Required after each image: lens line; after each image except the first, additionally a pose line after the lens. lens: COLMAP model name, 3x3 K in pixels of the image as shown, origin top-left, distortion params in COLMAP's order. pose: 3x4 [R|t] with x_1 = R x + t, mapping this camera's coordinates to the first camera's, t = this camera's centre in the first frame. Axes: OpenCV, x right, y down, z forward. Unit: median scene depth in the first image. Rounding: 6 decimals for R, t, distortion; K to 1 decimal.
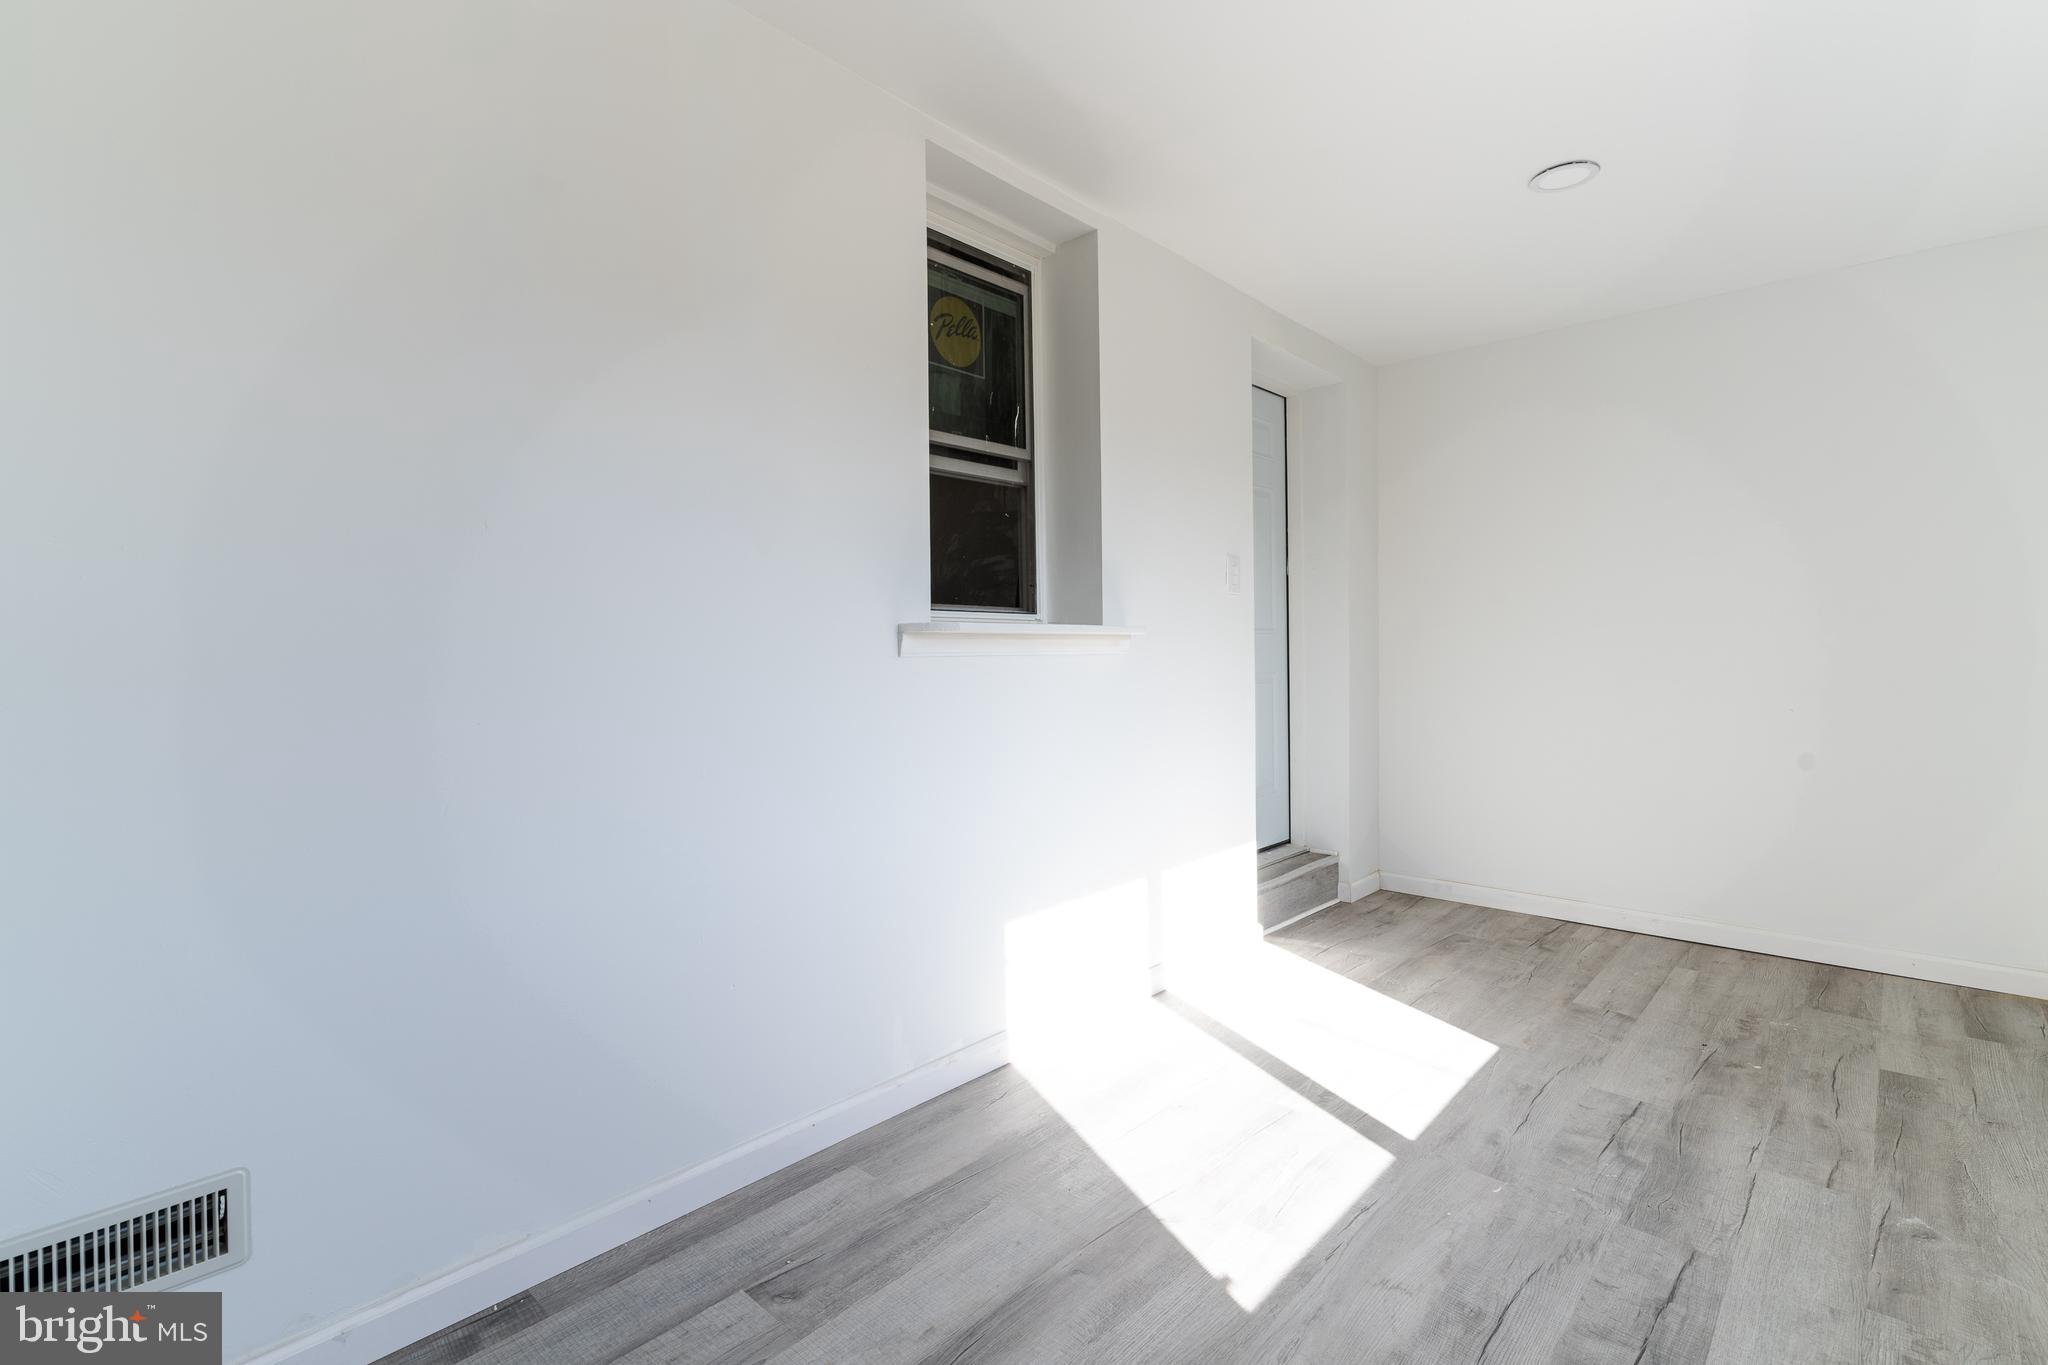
lens RADIAL K [[944.1, 0, 1025.5], [0, 944.1, 666.7], [0, 0, 1]] dist [-0.004891, 0.001356]
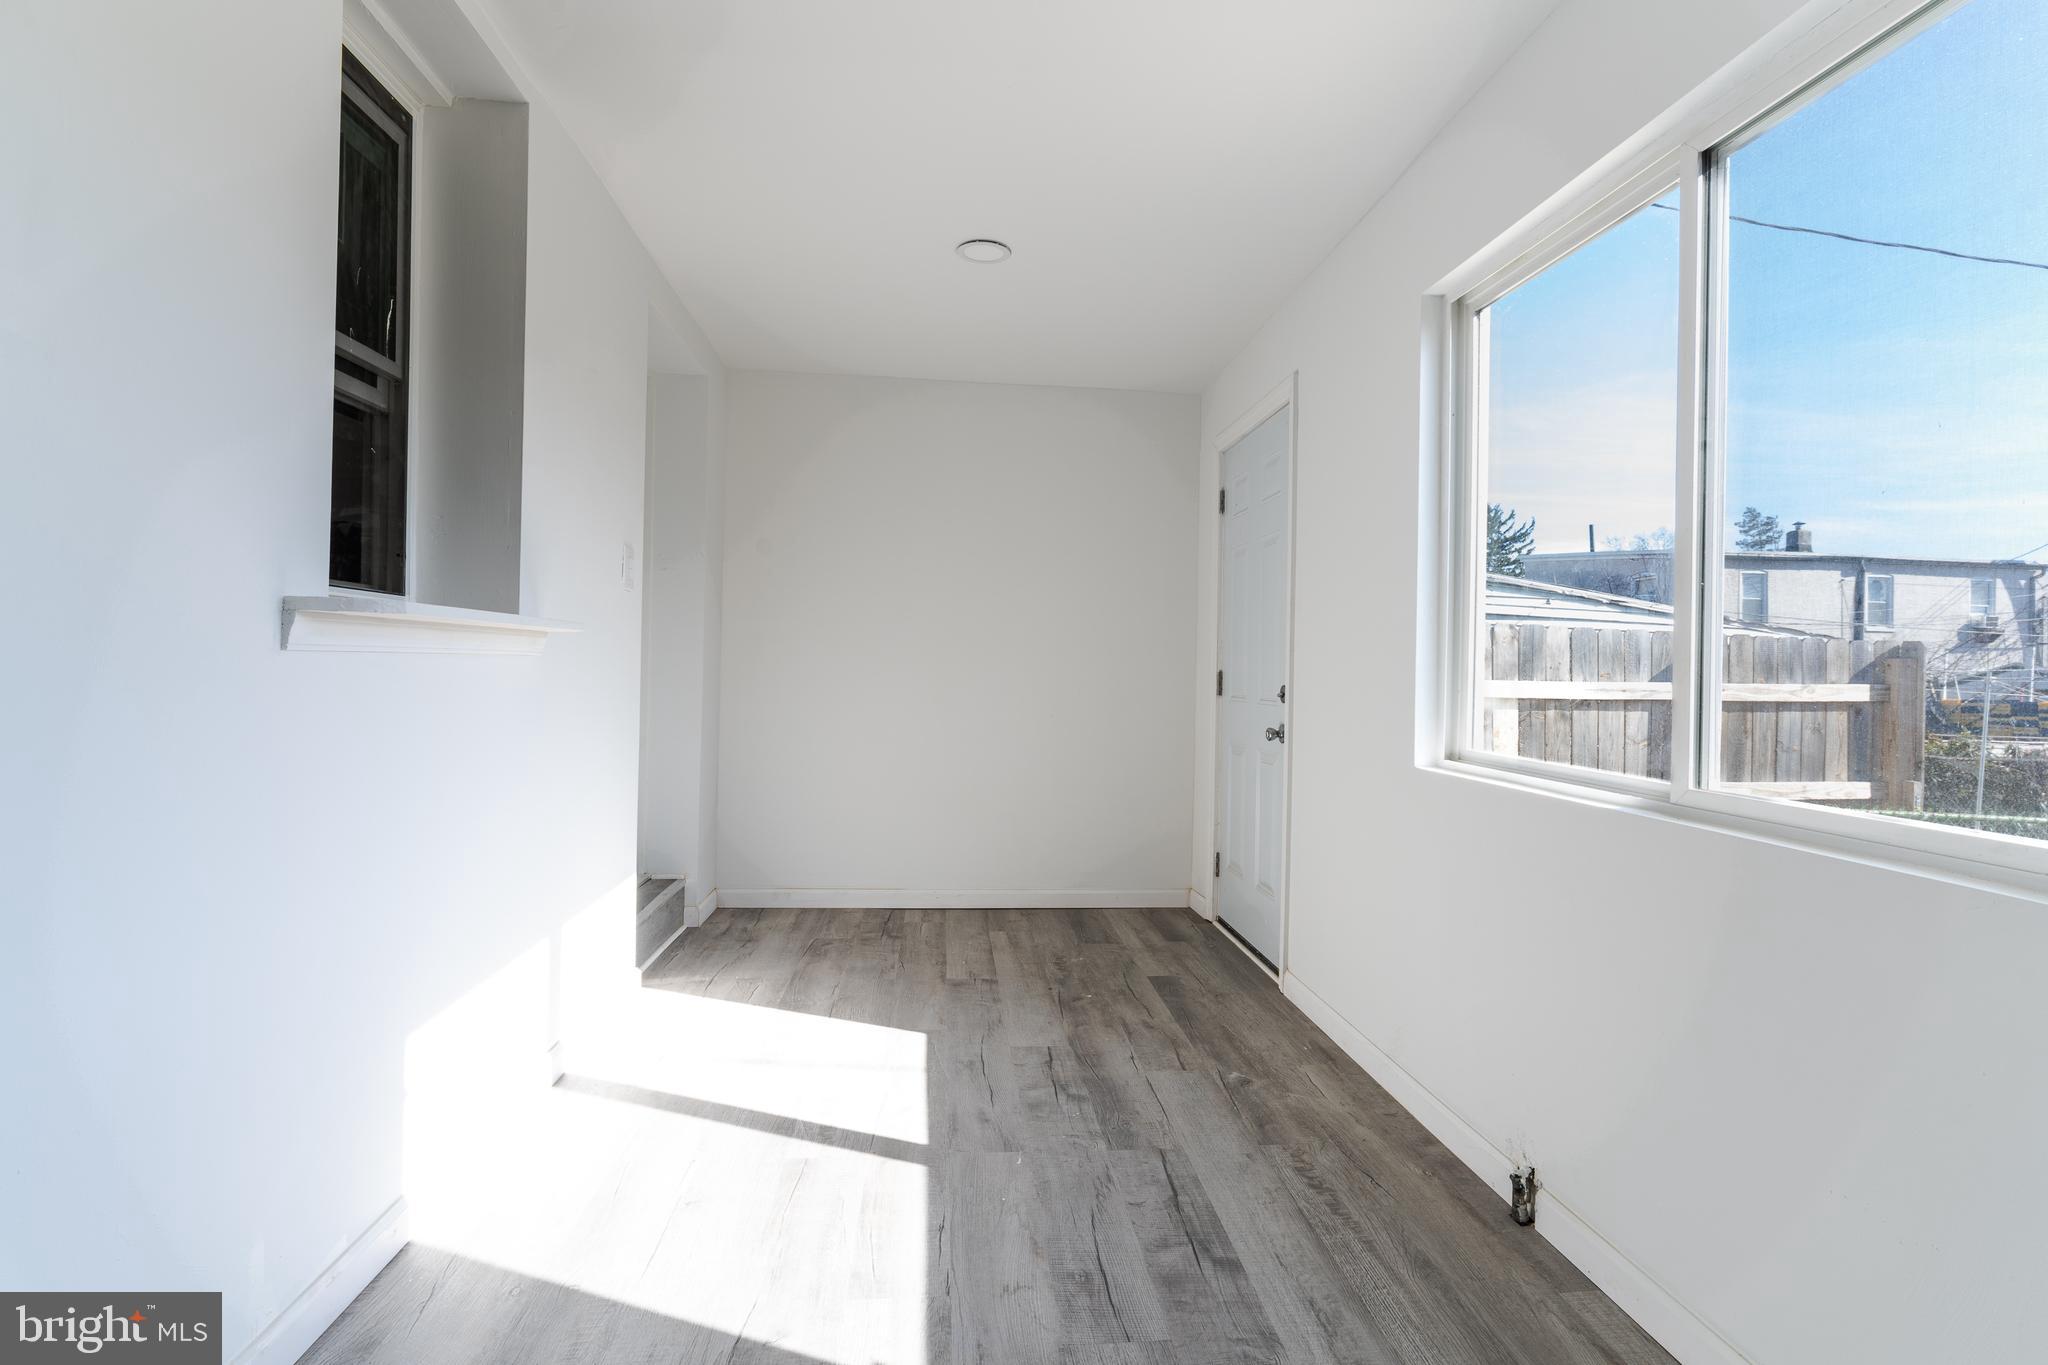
lens RADIAL K [[950.2, 0, 1037.5], [0, 950.2, 670.8], [0, 0, 1]] dist [-0.006412, 0.002168]
pose [[0.660309, 0.022285, 0.750663, -0.304780], [-0.017671, 0.999744, -0.014135, 0.003512], [-0.750786, -0.003931, 0.660534, 0.247564]]
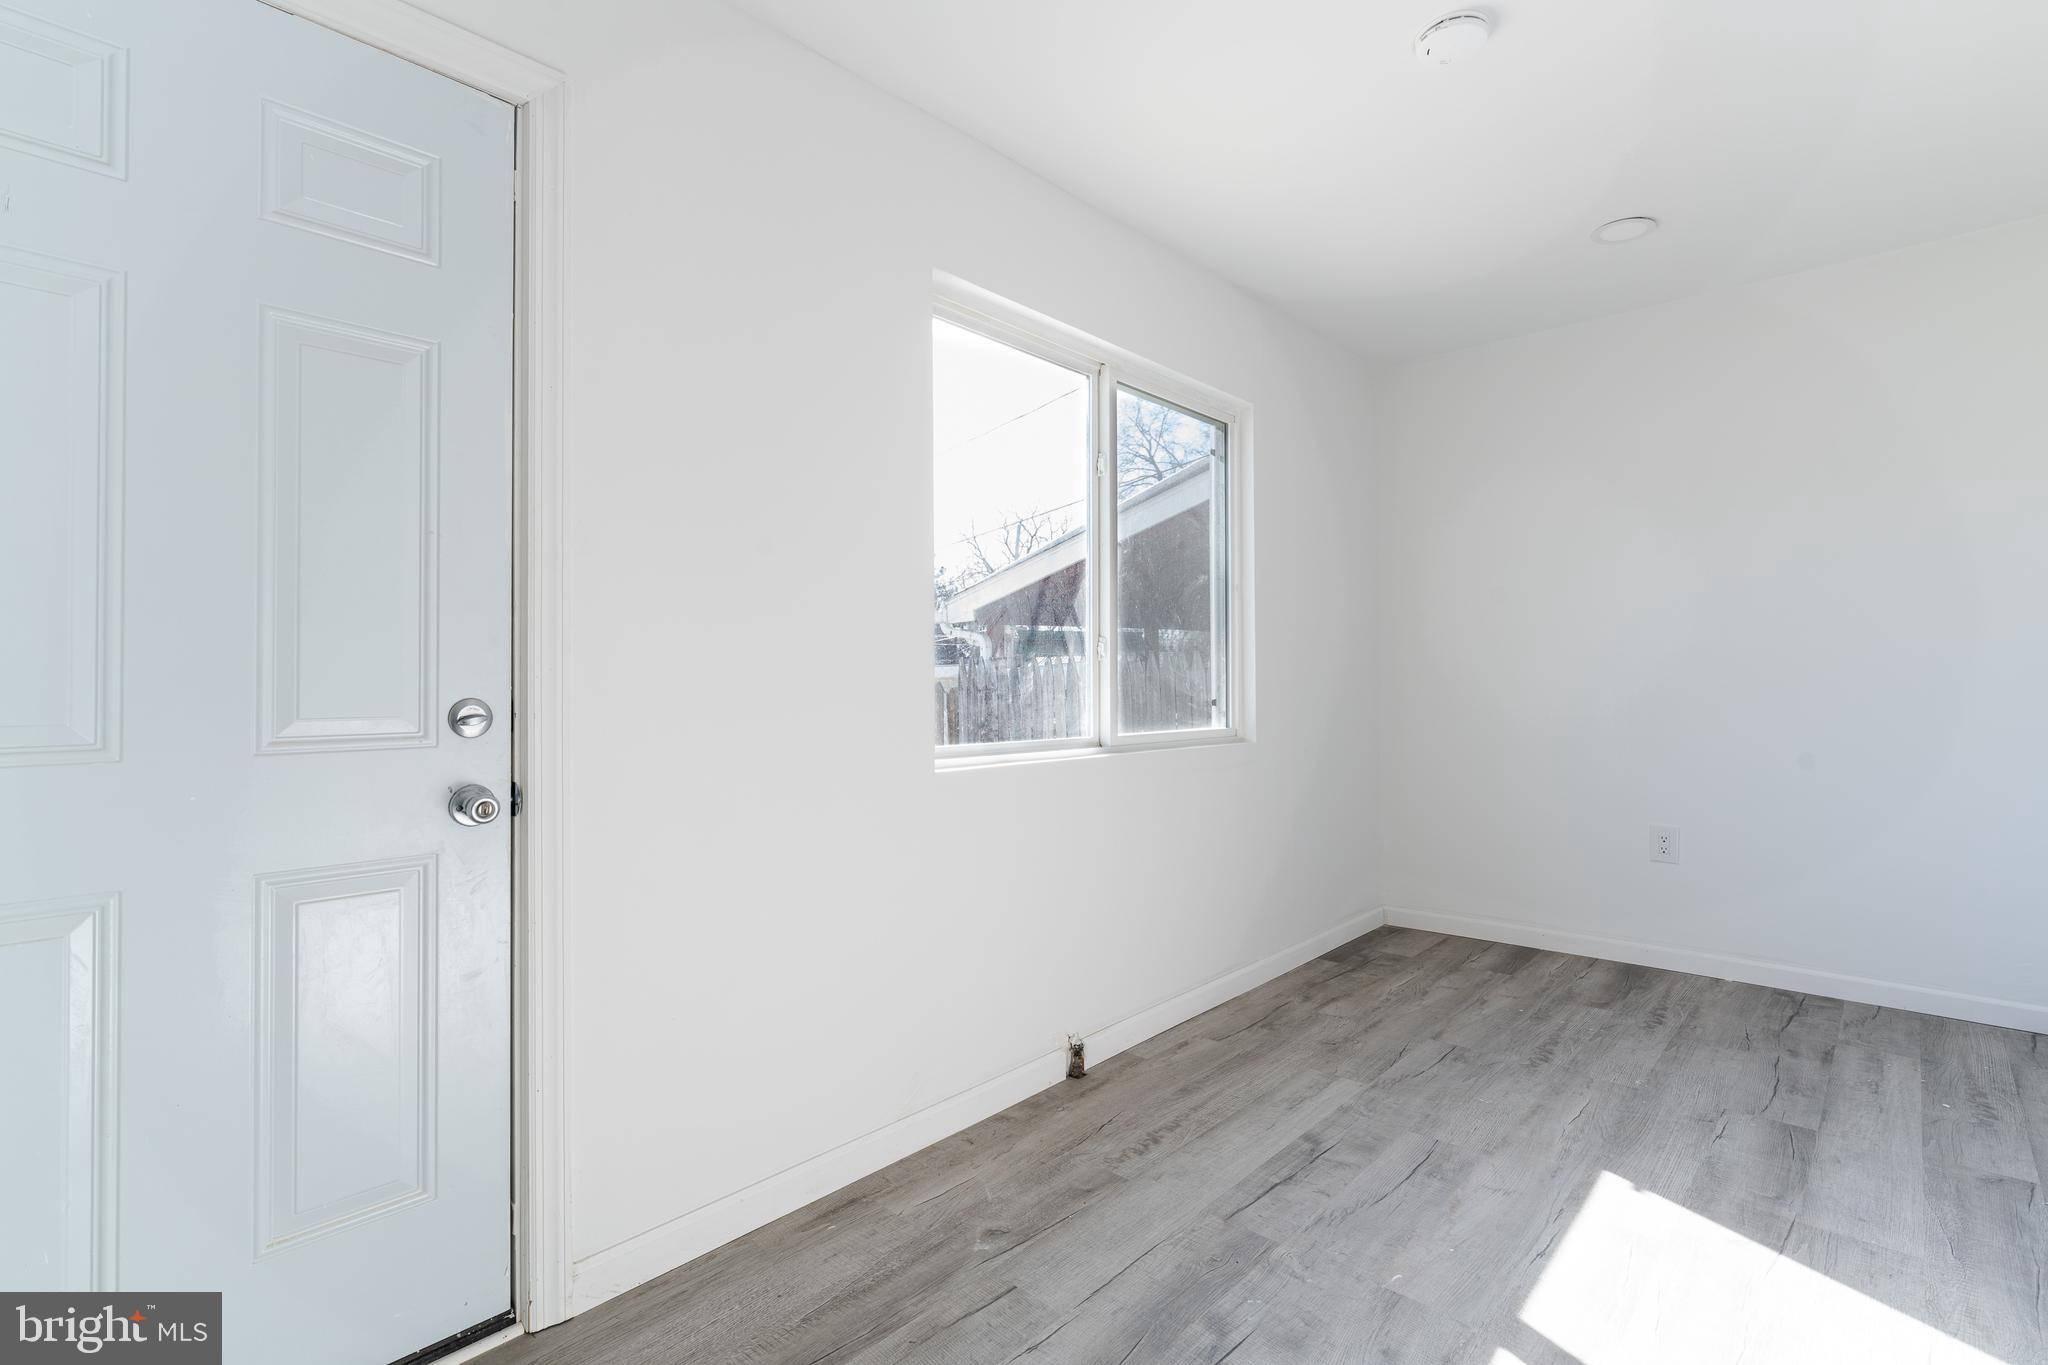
lens RADIAL K [[950.2, 0, 1037.5], [0, 950.2, 670.8], [0, 0, 1]] dist [-0.006412, 0.002168]
pose [[-0.999777, 0.019721, -0.007488, 0.785794], [0.019772, 0.999781, -0.006785, -0.007049], [0.007353, -0.006932, -0.999949, 1.781146]]
